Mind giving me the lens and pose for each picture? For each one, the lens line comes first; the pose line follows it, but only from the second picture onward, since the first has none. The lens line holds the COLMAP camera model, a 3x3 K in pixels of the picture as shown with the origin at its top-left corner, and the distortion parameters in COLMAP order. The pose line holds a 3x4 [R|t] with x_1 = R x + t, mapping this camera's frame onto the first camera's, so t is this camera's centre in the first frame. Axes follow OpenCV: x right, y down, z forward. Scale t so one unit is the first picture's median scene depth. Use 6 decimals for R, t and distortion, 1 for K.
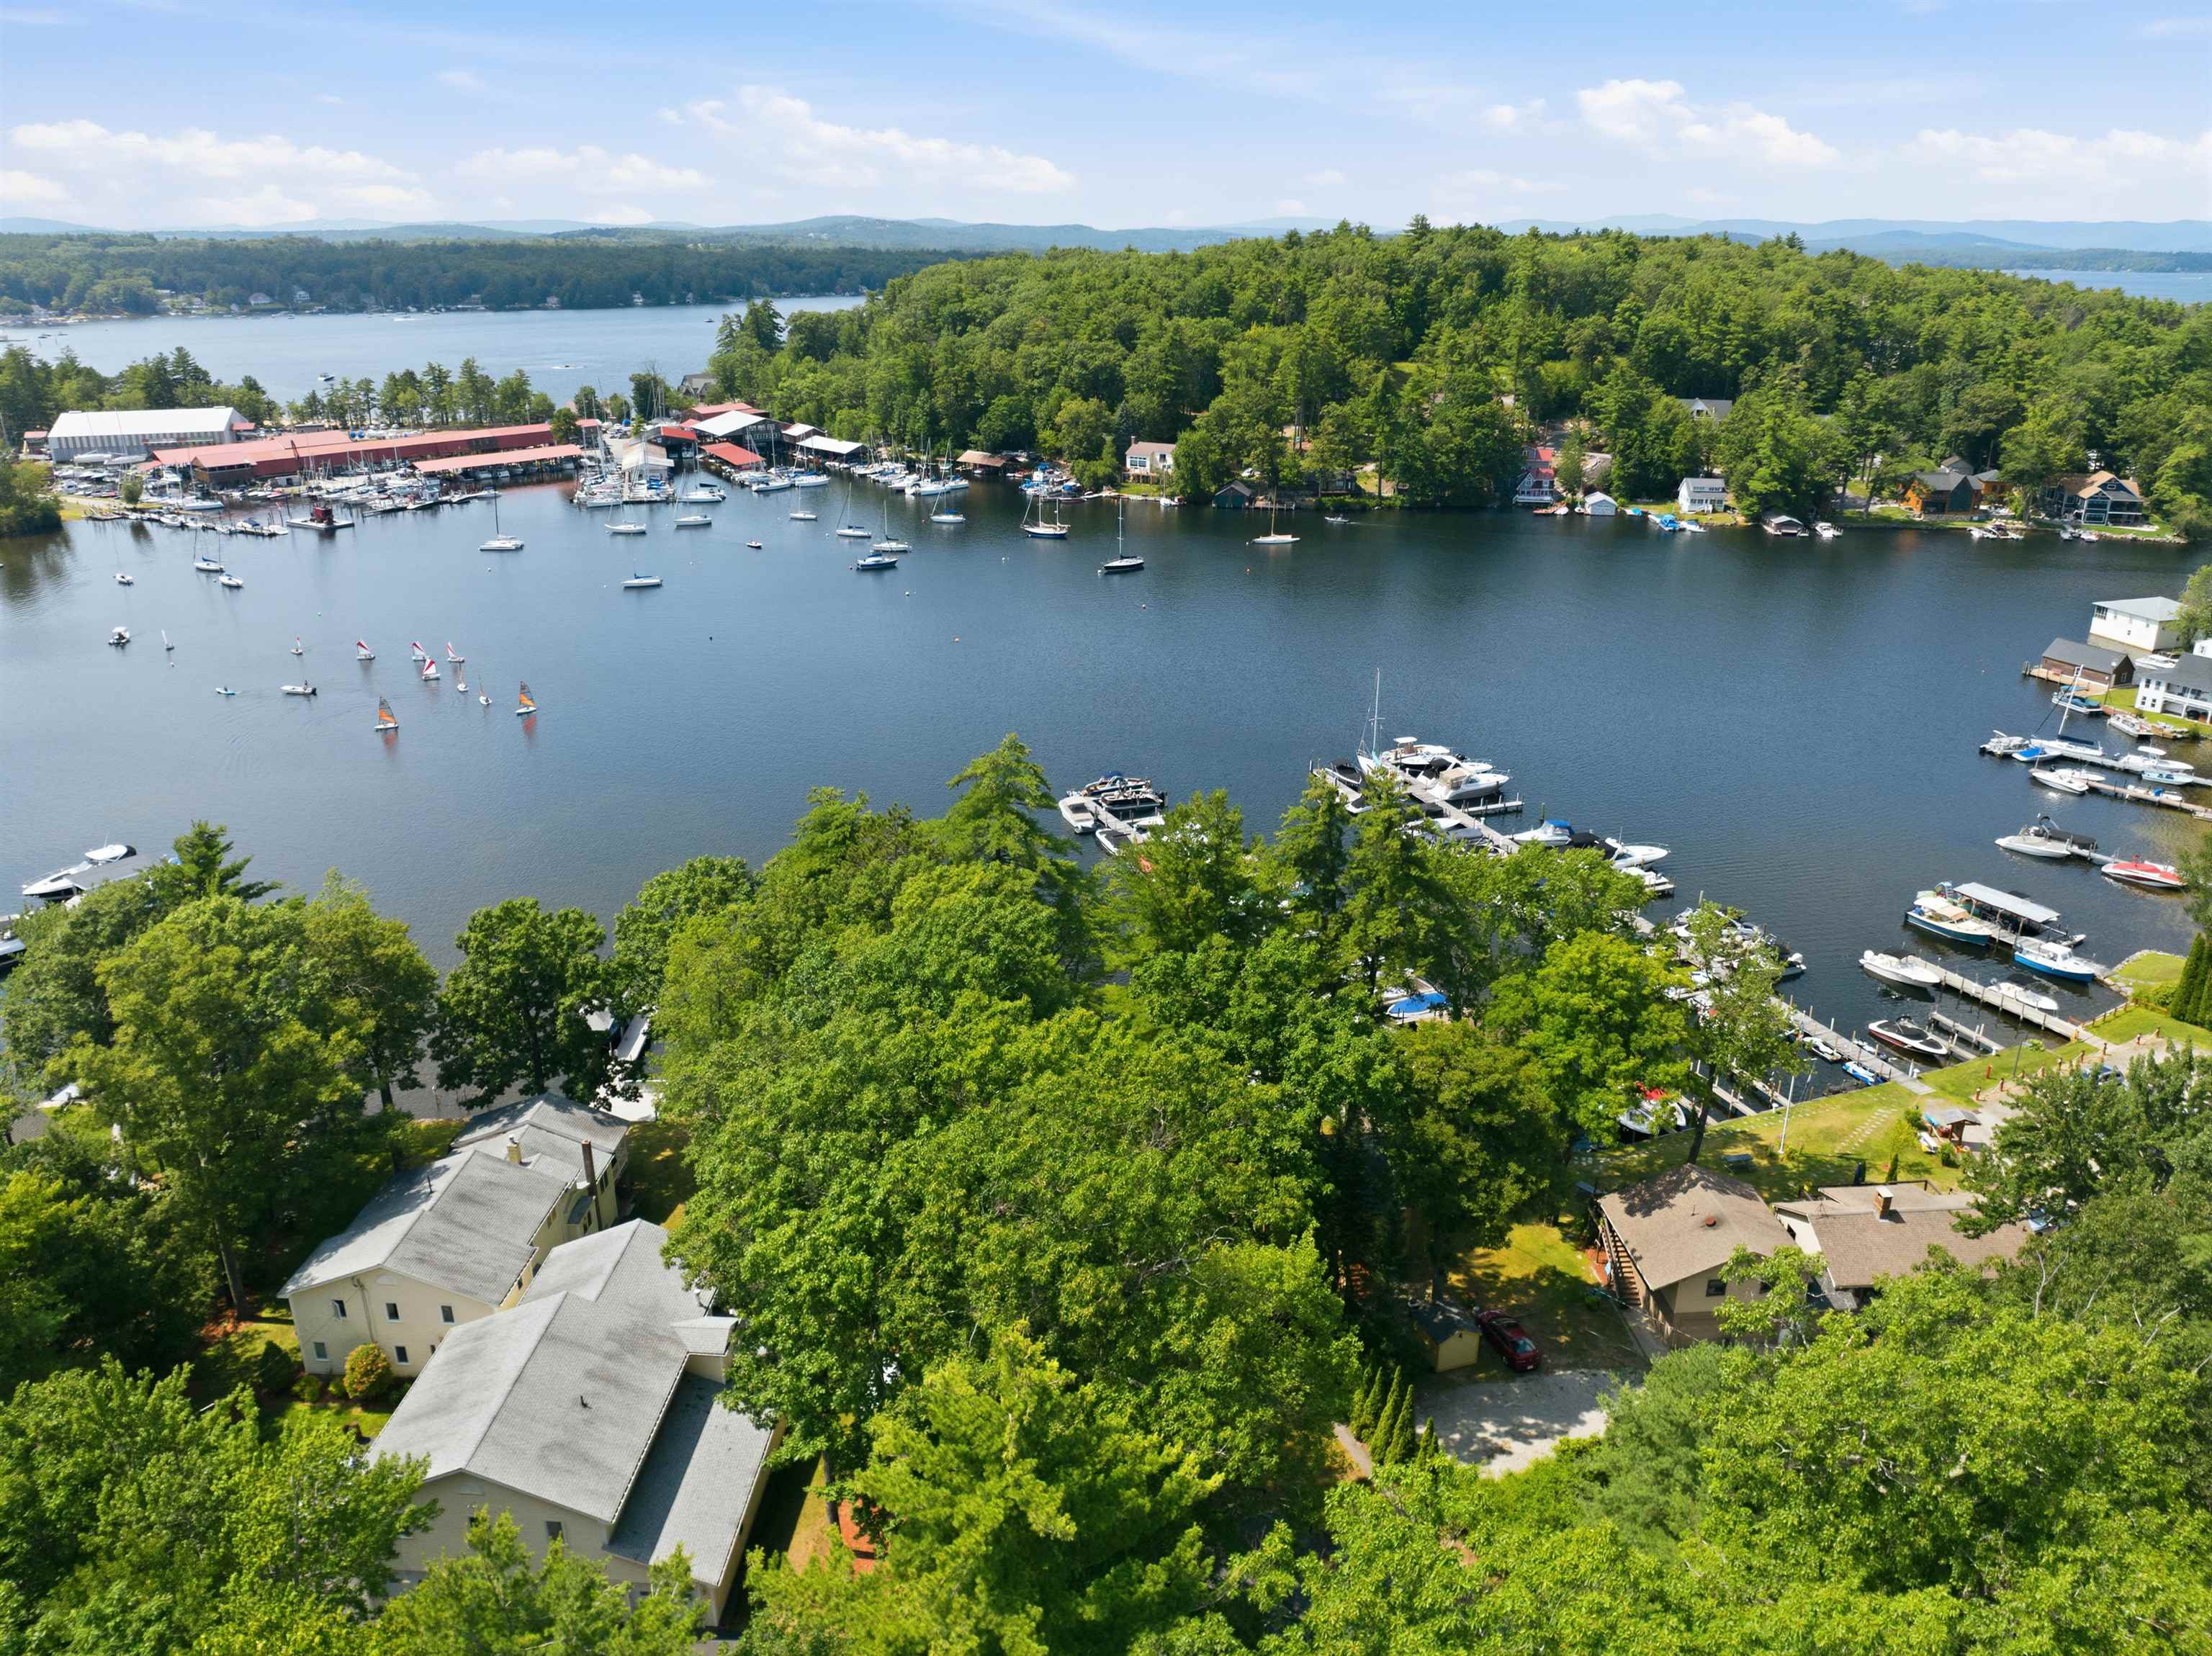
lens RADIAL K [[1560.6, 0, 1115.4], [0, 1560.6, 821.6], [0, 0, 1]] dist [-0.035298, -0.003820]
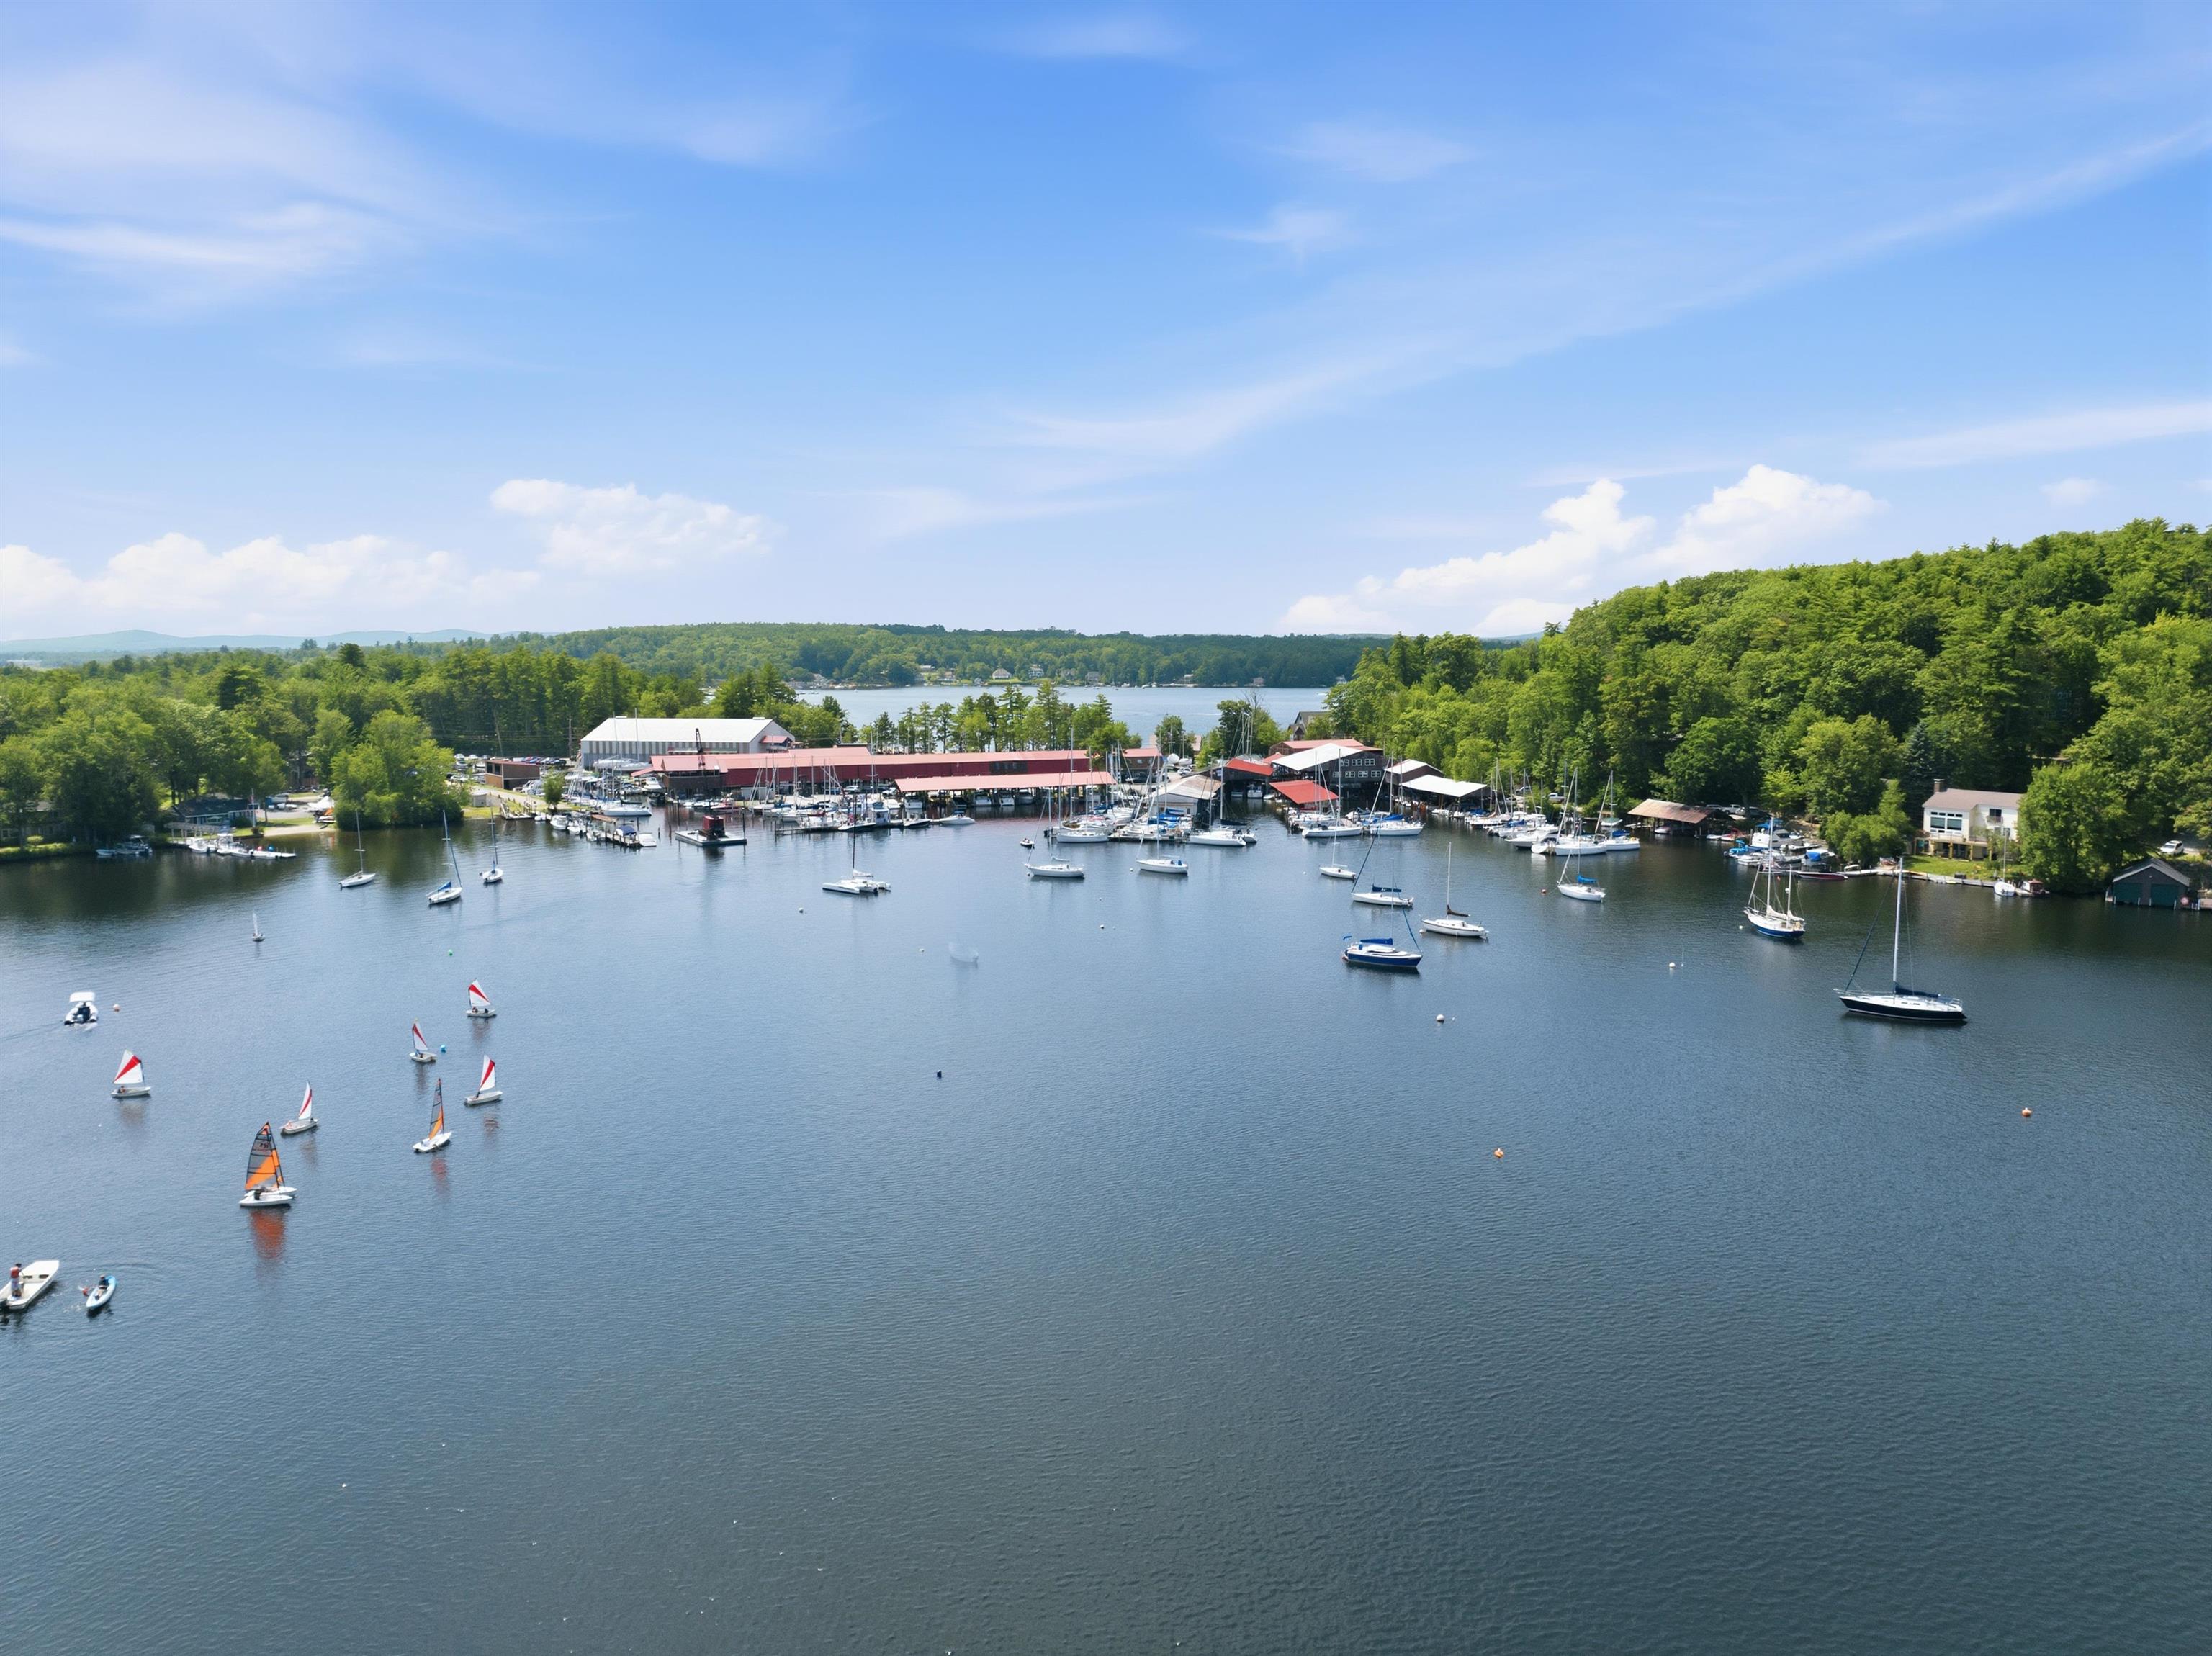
lens RADIAL K [[1560.6, 0, 1115.4], [0, 1560.6, 821.6], [0, 0, 1]] dist [-0.035298, -0.003820]
pose [[0.899924, 0.044546, -0.433766, -0.013505], [-0.151631, 0.964655, -0.215520, -0.058151], [0.408834, 0.259724, 0.874870, 0.356193]]
